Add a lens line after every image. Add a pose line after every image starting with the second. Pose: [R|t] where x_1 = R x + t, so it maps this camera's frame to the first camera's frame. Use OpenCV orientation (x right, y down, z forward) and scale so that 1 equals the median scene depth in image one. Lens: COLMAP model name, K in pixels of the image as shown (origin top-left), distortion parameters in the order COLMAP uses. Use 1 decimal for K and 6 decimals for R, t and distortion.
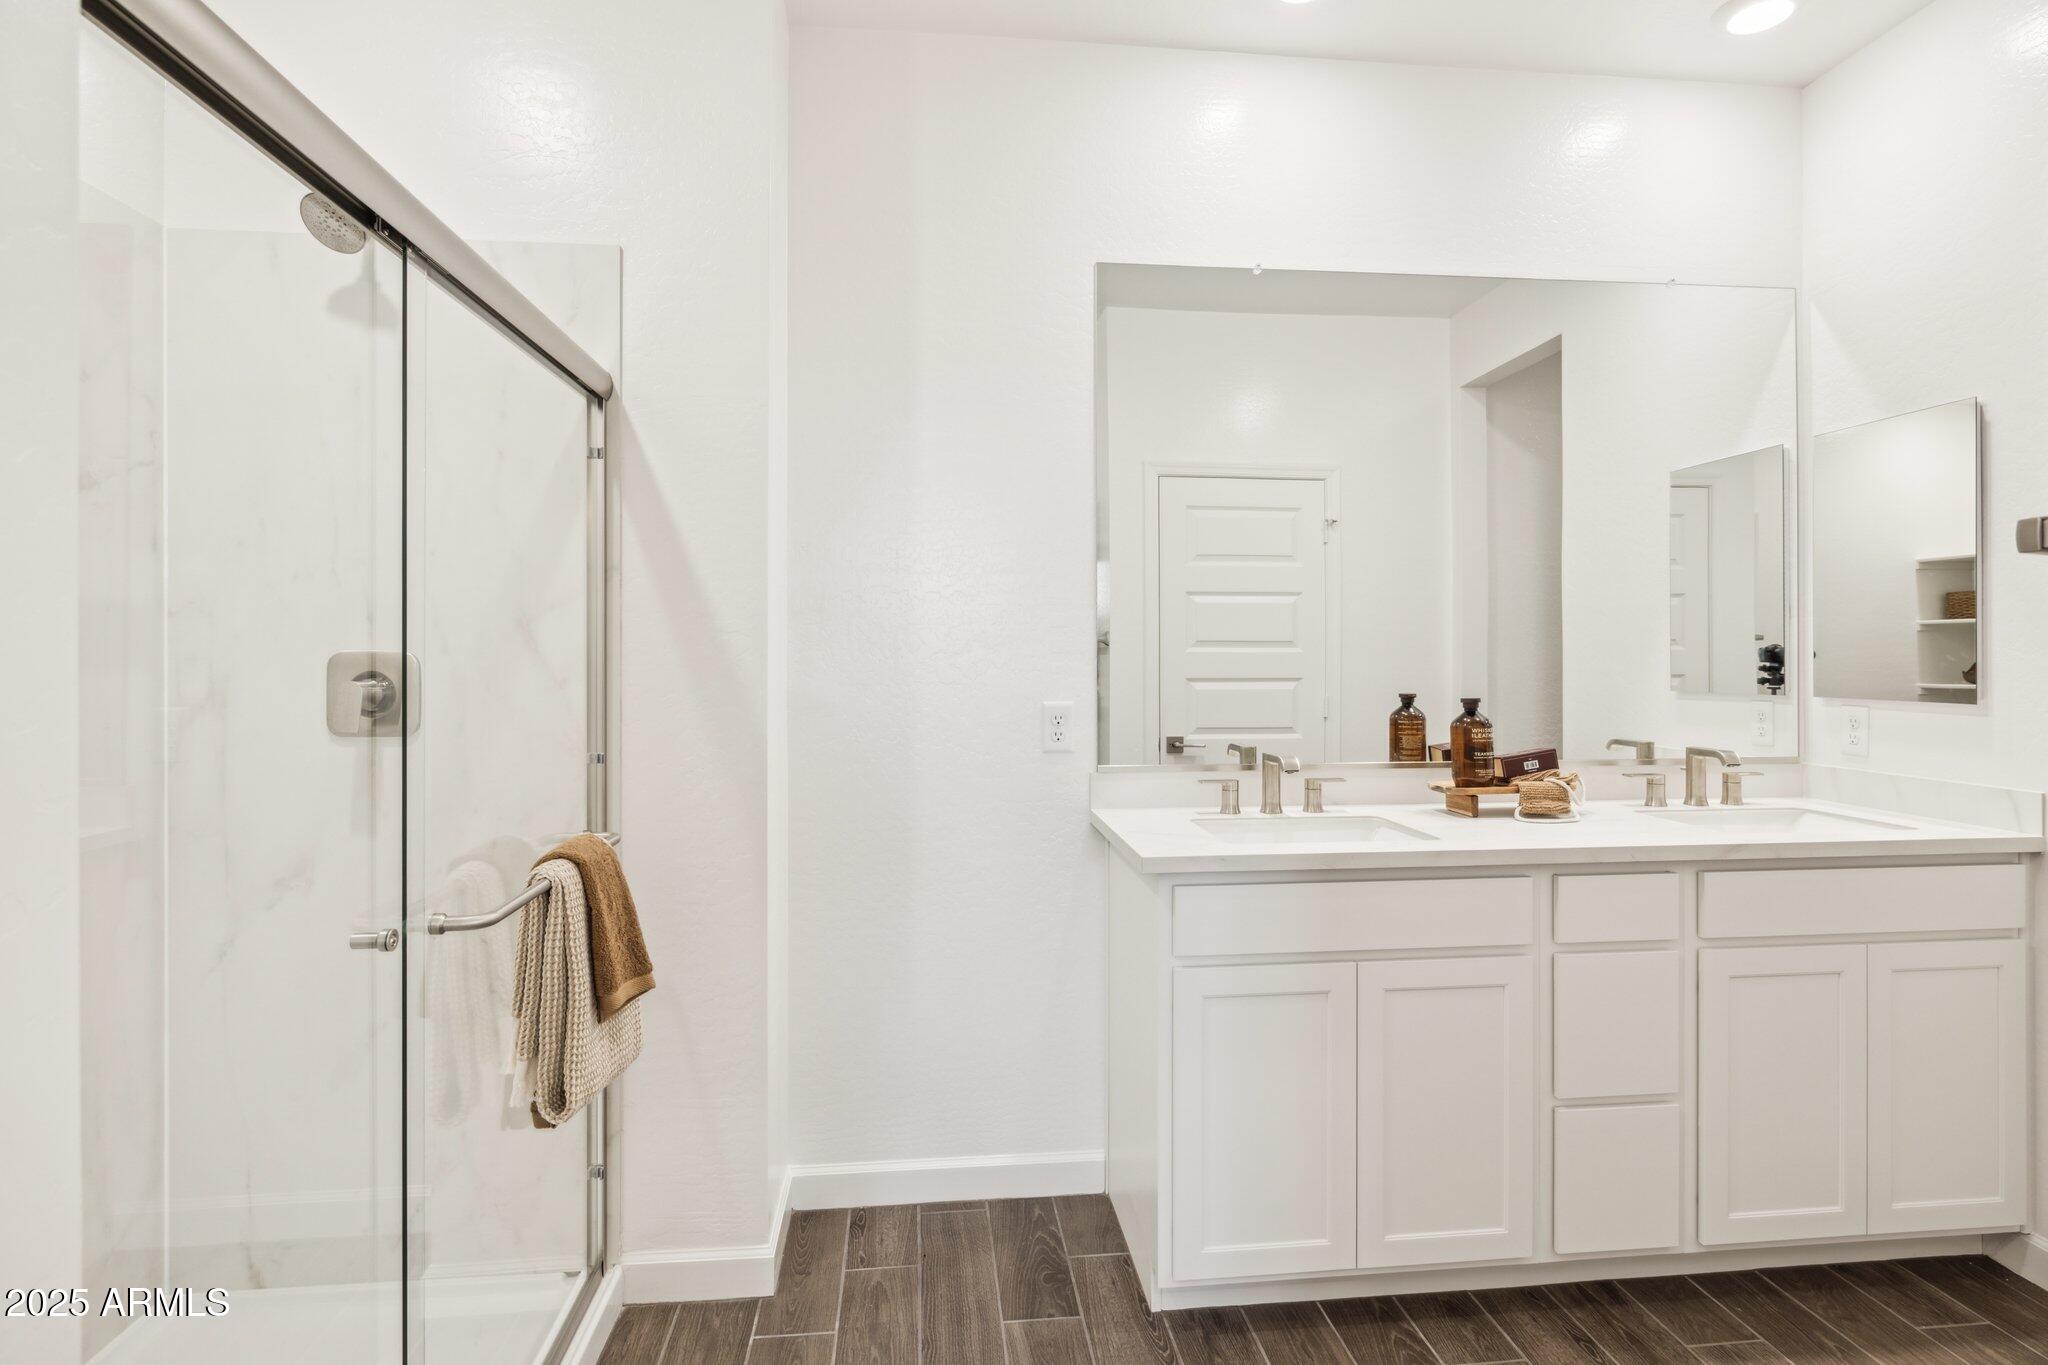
lens RADIAL K [[1068.3, 0, 1018.0], [0, 1068.3, 649.9], [0, 0, 1]] dist [-0.001778, -0.000330]
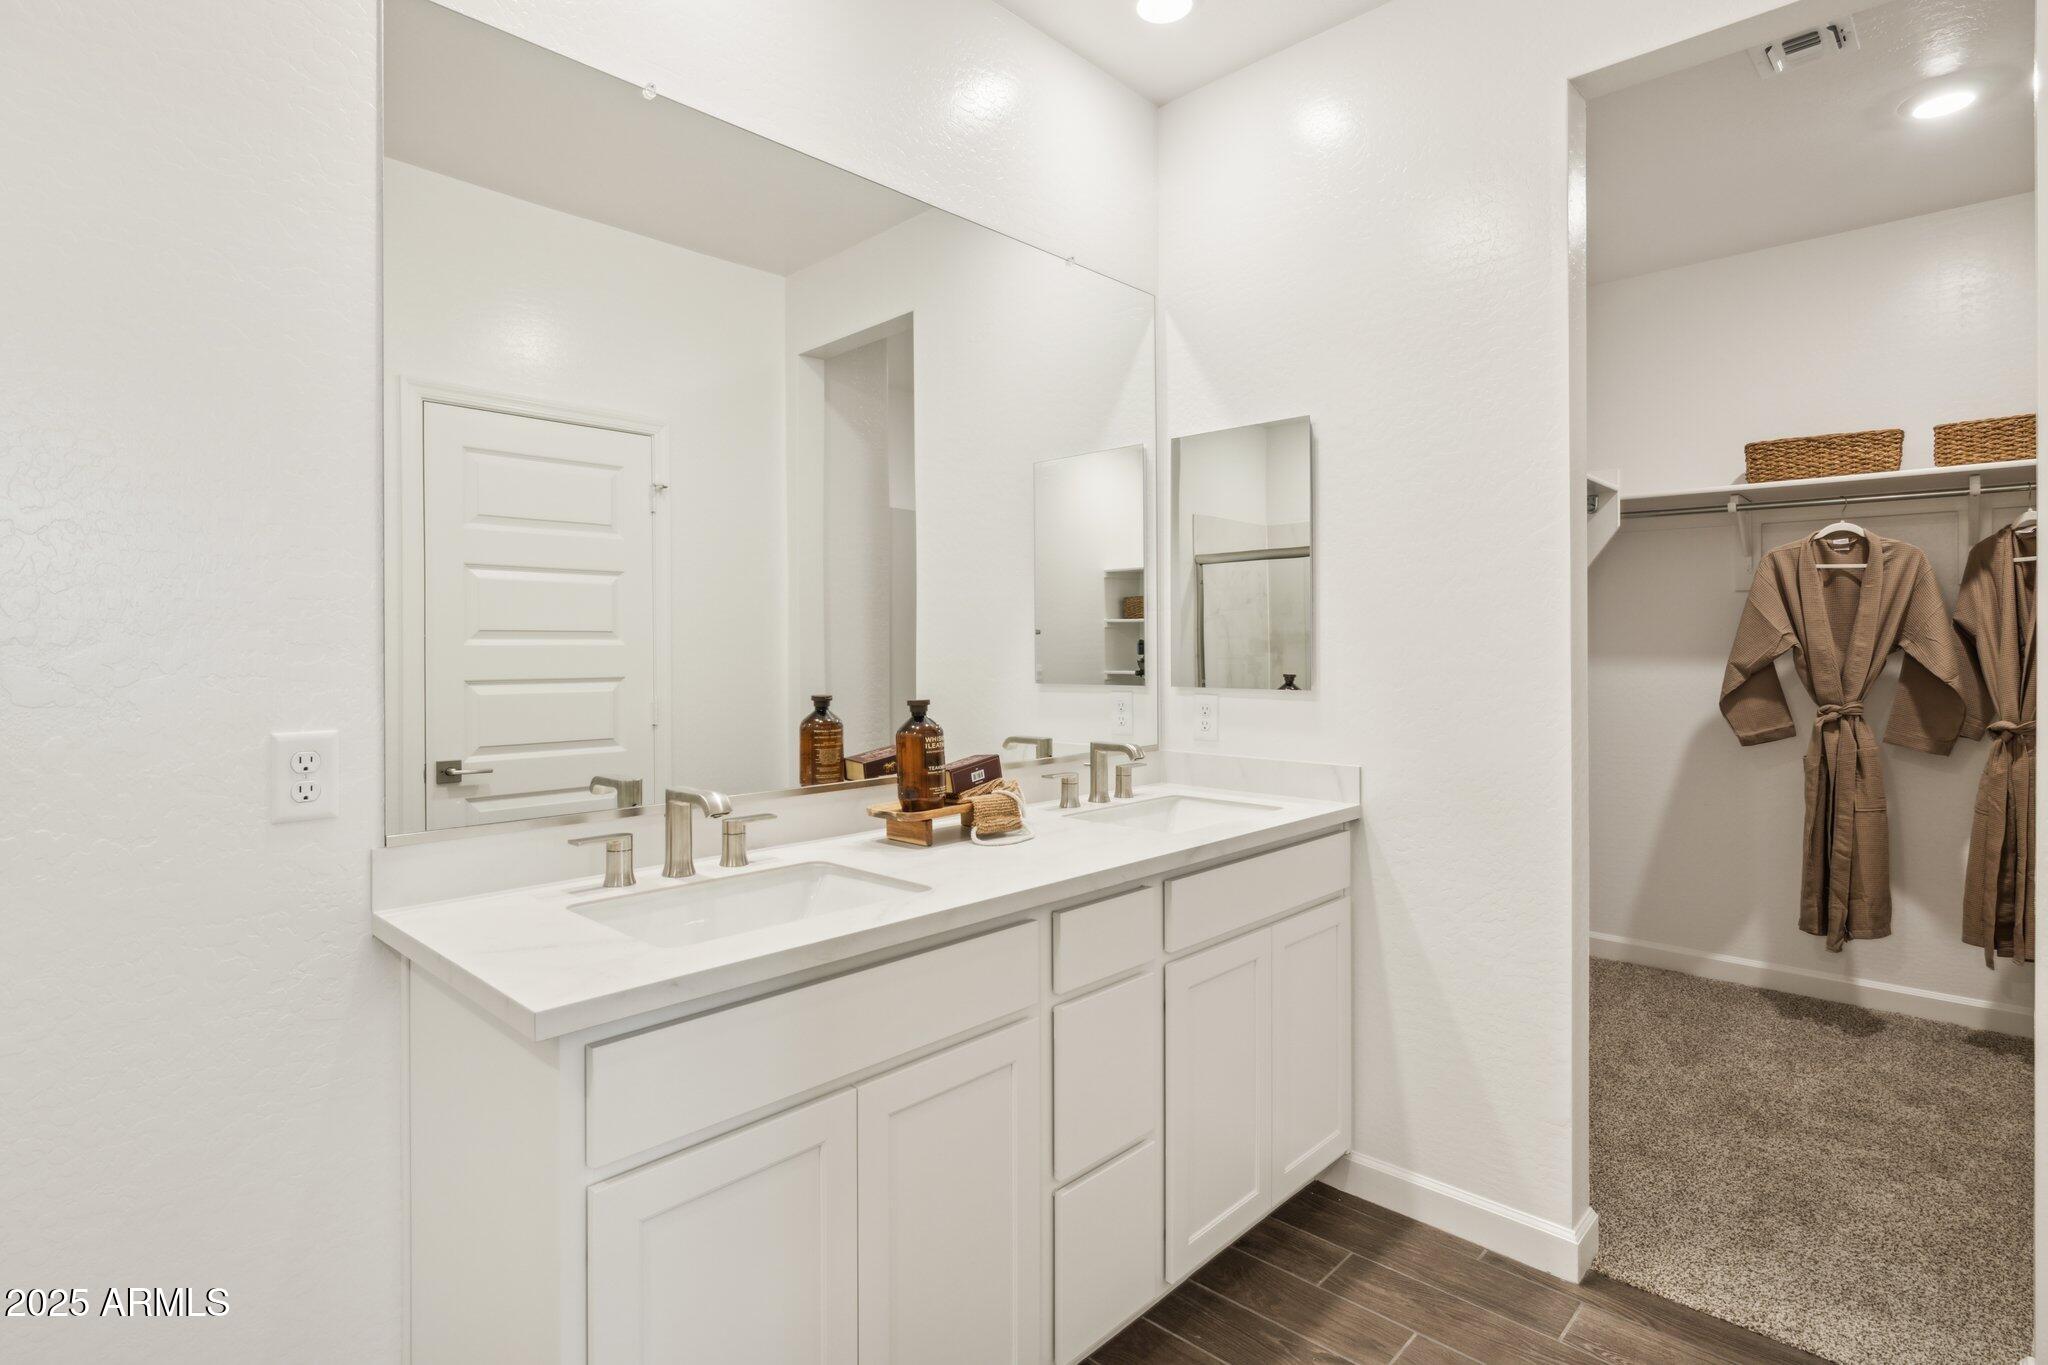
lens RADIAL K [[1032.4, 0, 1022.3], [0, 1032.4, 647.6], [0, 0, 1]] dist [-0.004989, -0.000859]
pose [[0.752512, -0.001711, 0.658576, -0.034980], [-0.000258, 0.999996, 0.002893, 0.002717], [-0.658579, -0.002347, 0.752508, 0.340810]]
